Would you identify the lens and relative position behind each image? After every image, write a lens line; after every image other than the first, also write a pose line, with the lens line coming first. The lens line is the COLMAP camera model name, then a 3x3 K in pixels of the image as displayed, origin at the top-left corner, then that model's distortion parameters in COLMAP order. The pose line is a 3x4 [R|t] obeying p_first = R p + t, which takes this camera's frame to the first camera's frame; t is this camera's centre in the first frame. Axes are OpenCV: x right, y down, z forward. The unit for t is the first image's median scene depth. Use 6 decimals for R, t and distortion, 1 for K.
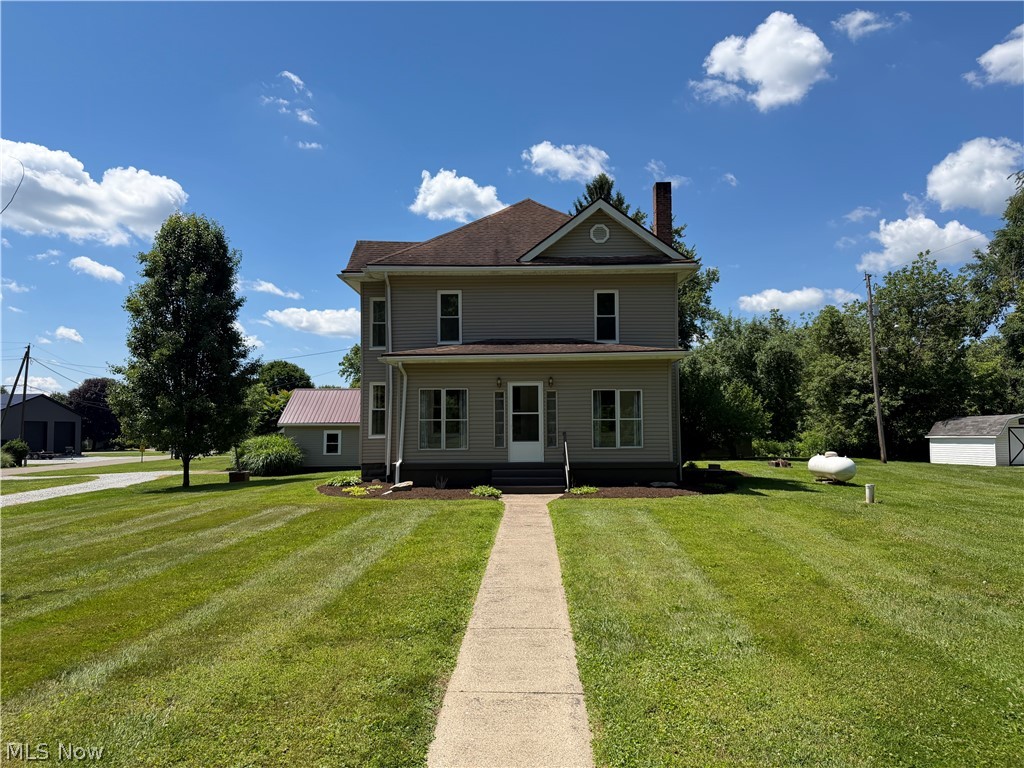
lens RADIAL K [[765.7, 0, 511.8], [0, 765.7, 388.1], [0, 0, 1]] dist [0.054135, 0.000635]
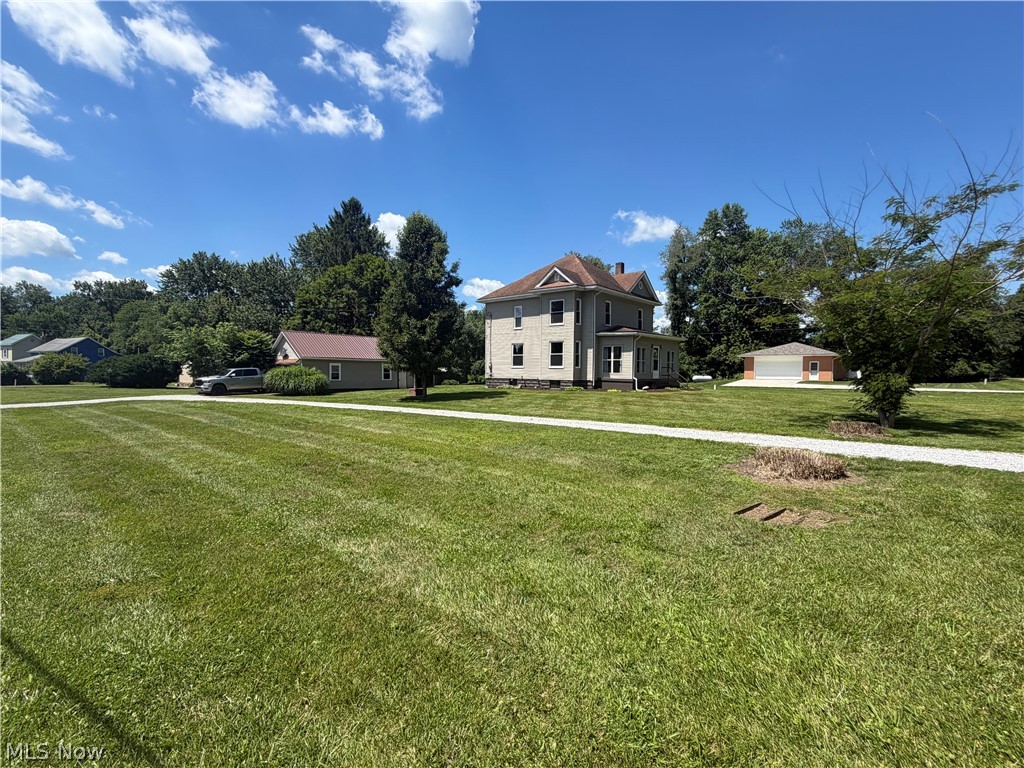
lens RADIAL K [[479.1, 0, 513.7], [0, 479.1, 377.4], [0, 0, 1]] dist [-0.002464, -0.000168]
pose [[0.640444, 0.003734, 0.767996, -1.020354], [-0.055447, 0.997603, 0.041387, 0.037168], [-0.766001, -0.069090, 0.639116, 0.257284]]
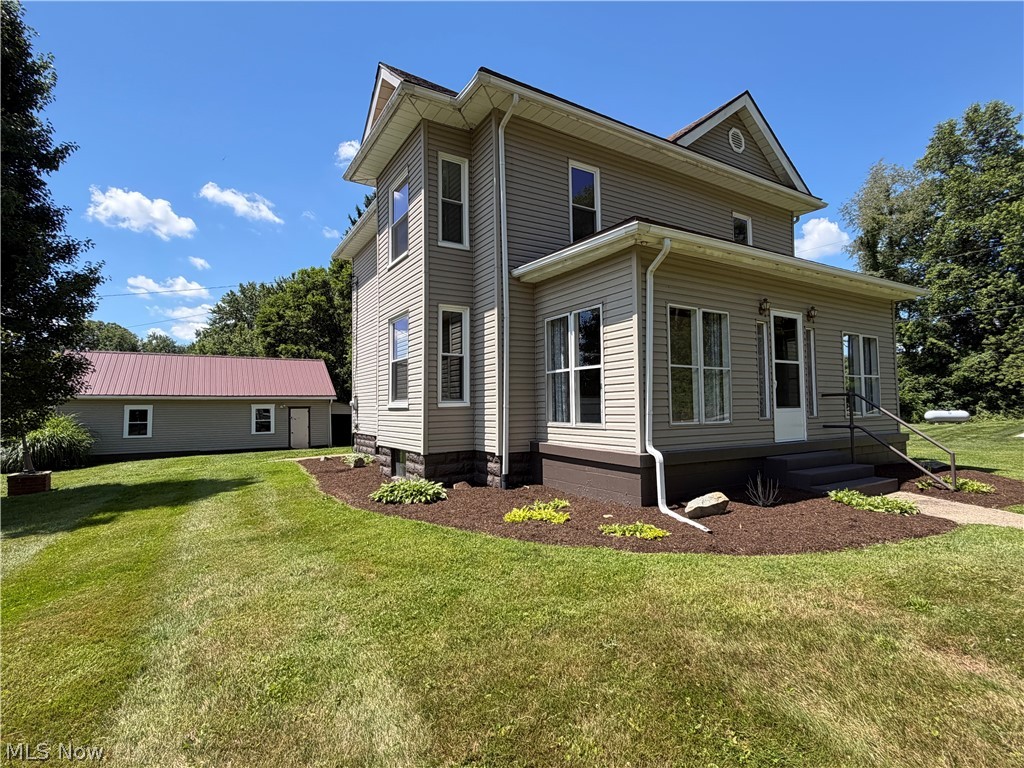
lens RADIAL K [[504.5, 0, 507.6], [0, 504.5, 381.0], [0, 0, 1]] dist [-0.003310, 0.000913]
pose [[0.848462, 0.026666, 0.528583, -0.271821], [-0.023140, 0.999644, -0.013287, 0.041660], [-0.528750, -0.000957, 0.848777, 0.549754]]
